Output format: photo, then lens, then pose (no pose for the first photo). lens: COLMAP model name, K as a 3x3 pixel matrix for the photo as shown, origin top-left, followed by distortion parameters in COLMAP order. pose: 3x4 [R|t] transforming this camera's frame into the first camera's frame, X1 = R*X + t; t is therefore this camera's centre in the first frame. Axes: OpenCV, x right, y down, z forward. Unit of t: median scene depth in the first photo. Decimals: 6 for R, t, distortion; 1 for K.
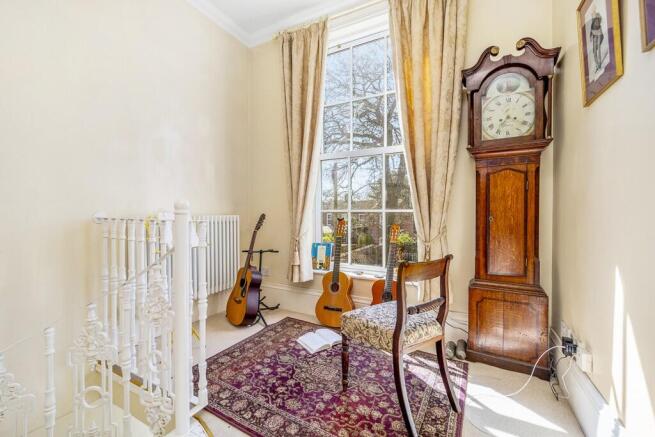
lens RADIAL K [[263.3, 0, 329.0], [0, 263.3, 215.9], [0, 0, 1]] dist [0.001655, -0.000800]
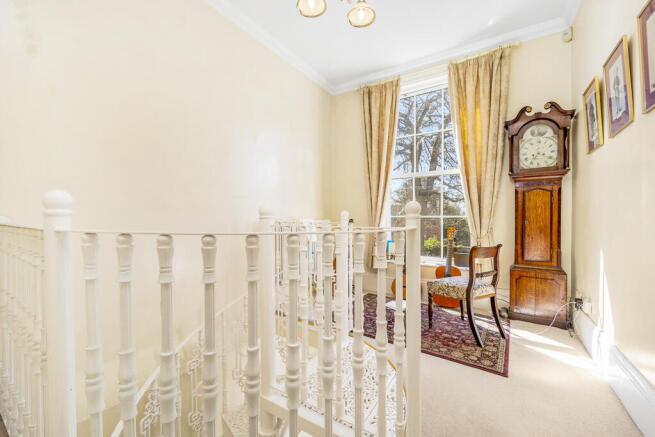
lens RADIAL K [[263.3, 0, 326.0], [0, 263.3, 219.9], [0, 0, 1]] dist [0.001655, -0.000800]
pose [[0.995777, 0.000954, -0.091799, -0.360882], [-0.001254, 0.999994, -0.003202, 0.002343], [0.091796, 0.003304, 0.995772, -0.563513]]
